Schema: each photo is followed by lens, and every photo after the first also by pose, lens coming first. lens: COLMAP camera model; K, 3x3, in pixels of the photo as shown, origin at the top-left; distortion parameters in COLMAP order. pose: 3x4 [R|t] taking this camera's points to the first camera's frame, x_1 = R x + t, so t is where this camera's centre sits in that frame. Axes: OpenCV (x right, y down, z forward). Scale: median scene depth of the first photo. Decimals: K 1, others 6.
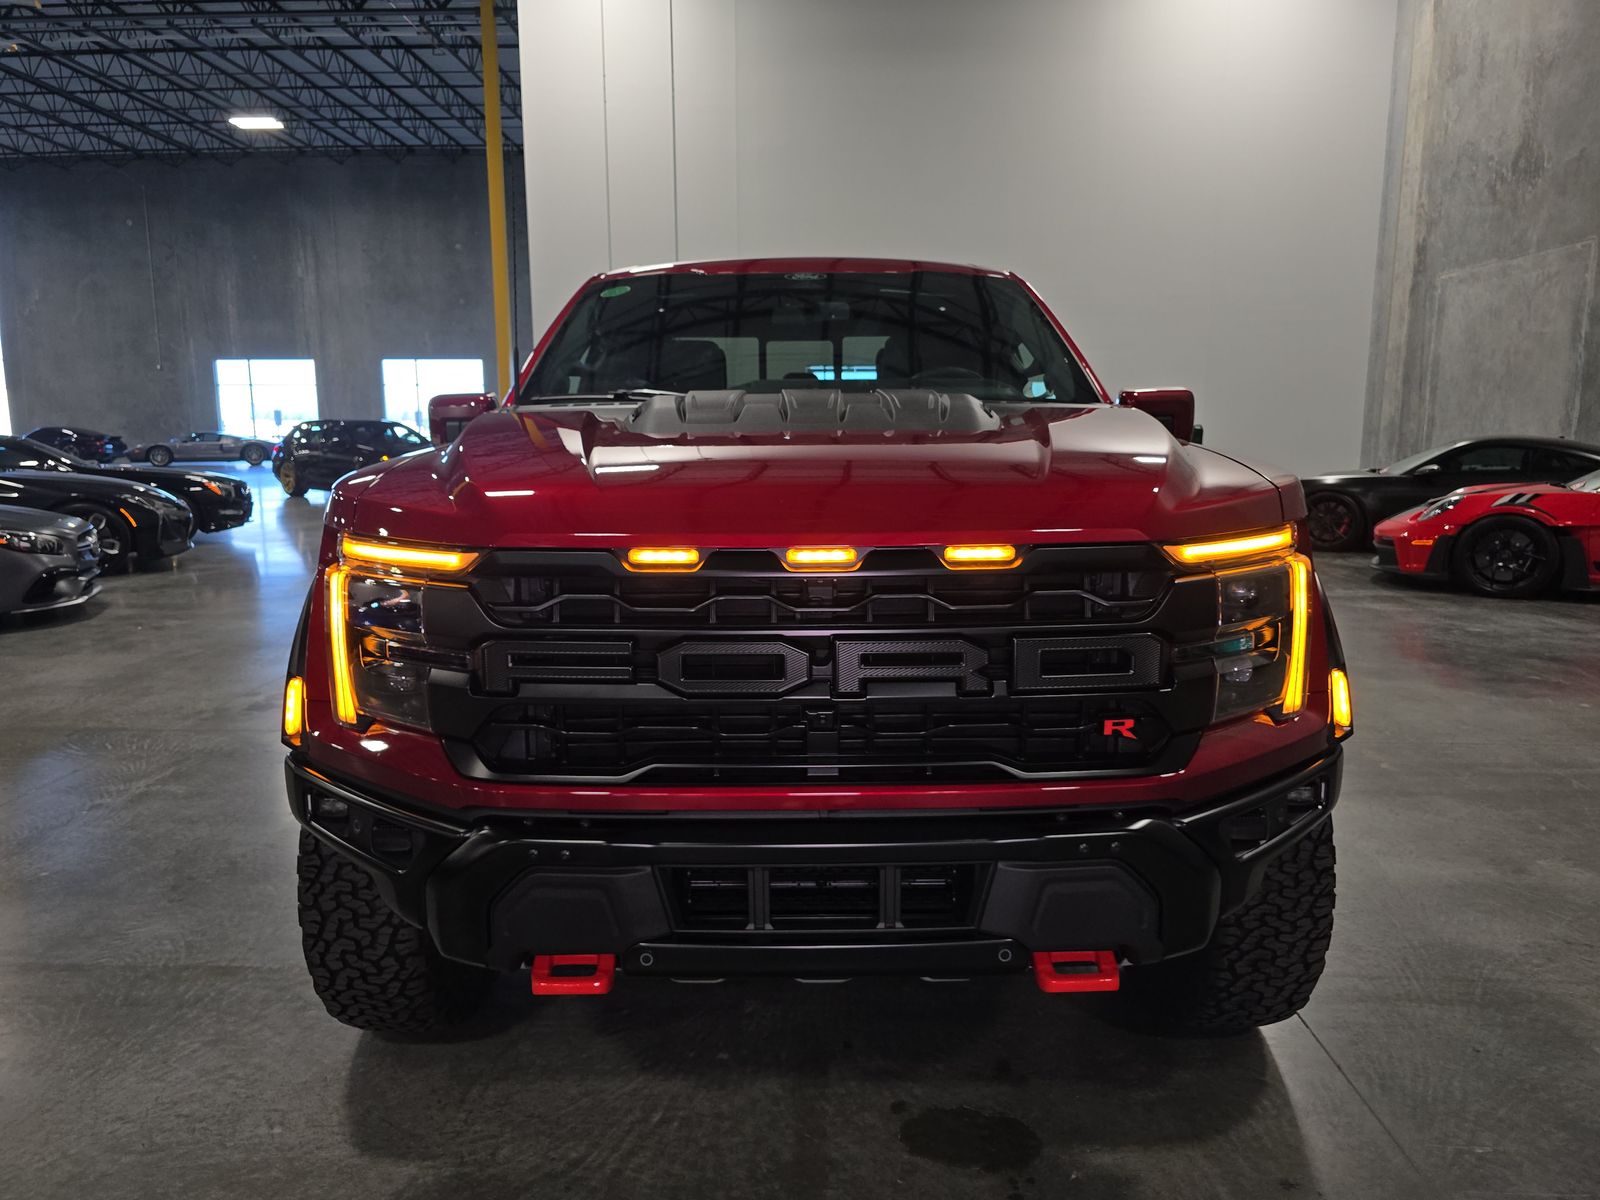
lens RADIAL K [[1070.7, 0, 794.9], [0, 1070.7, 602.9], [0, 0, 1]] dist [0.032195, -0.027867]
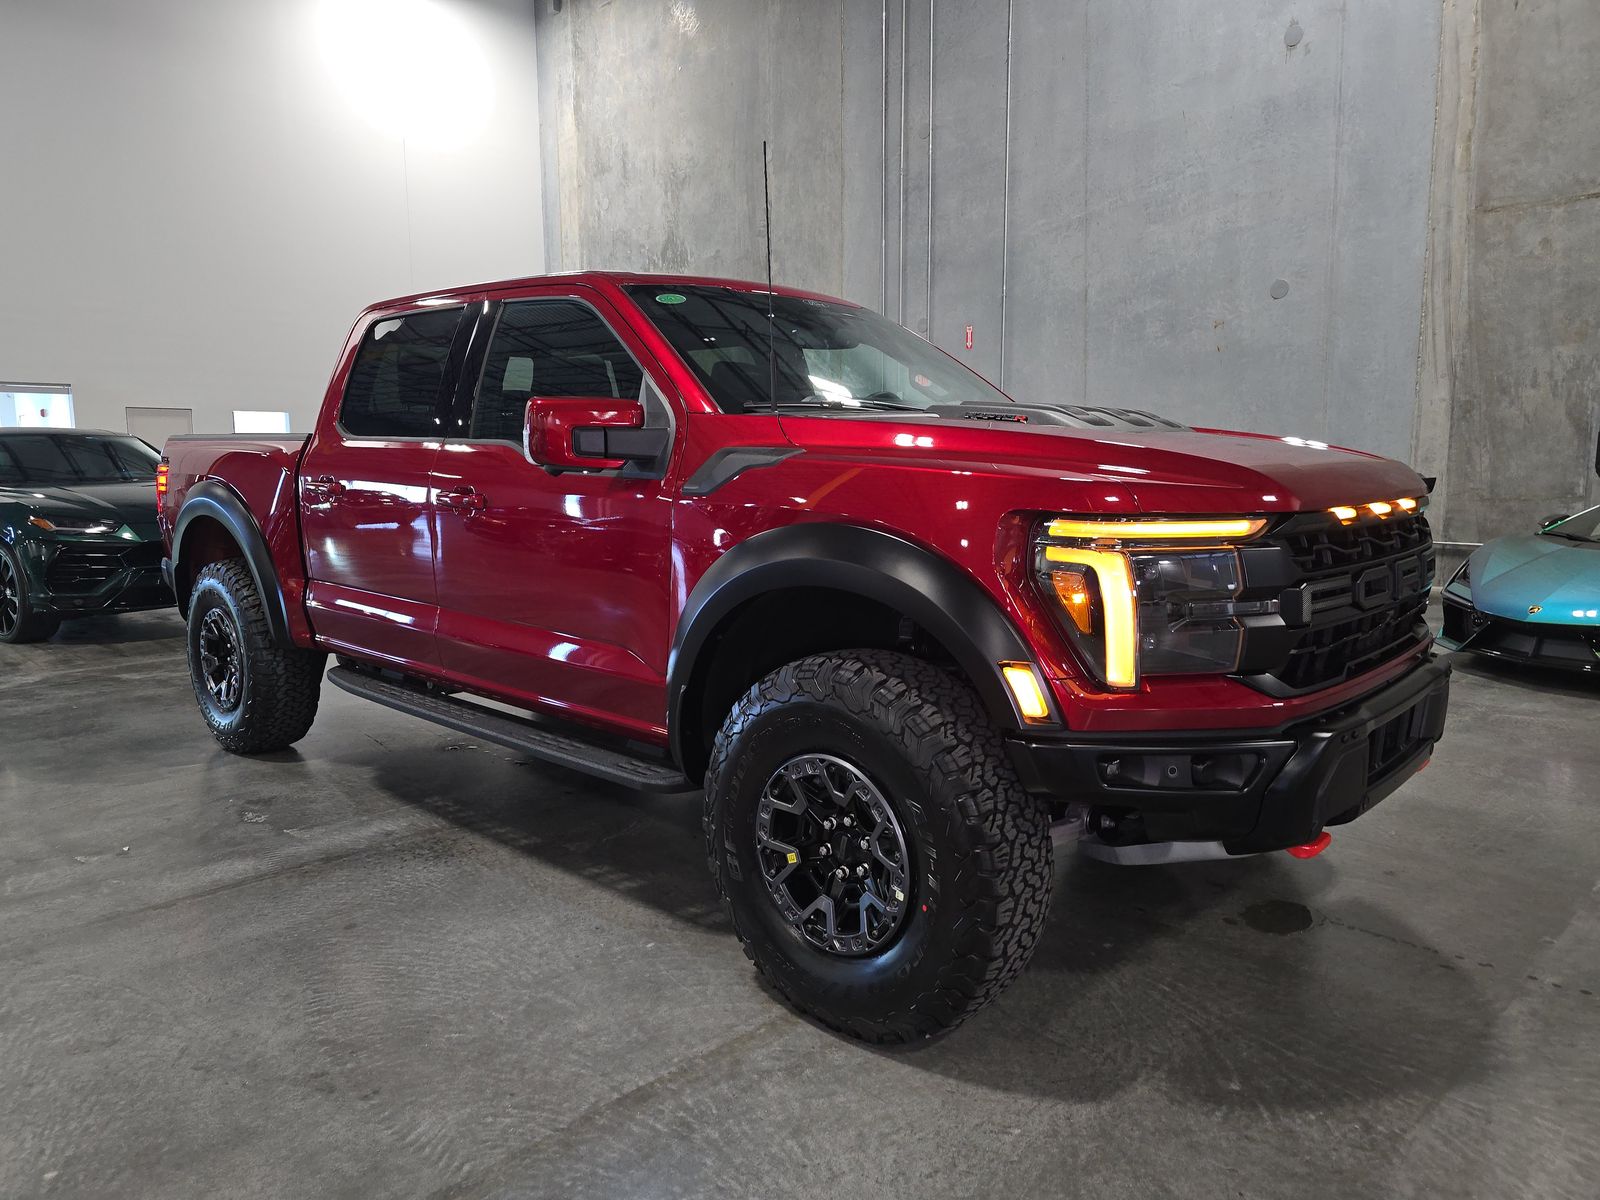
lens RADIAL K [[1070.7, 0, 792.0], [0, 1070.7, 607.2], [0, 0, 1]] dist [0.032195, -0.027867]
pose [[0.682012, -0.099855, 0.724492, -0.175840], [0.124232, 0.992056, 0.019784, -0.003953], [-0.720712, 0.076512, 0.688999, 0.059846]]
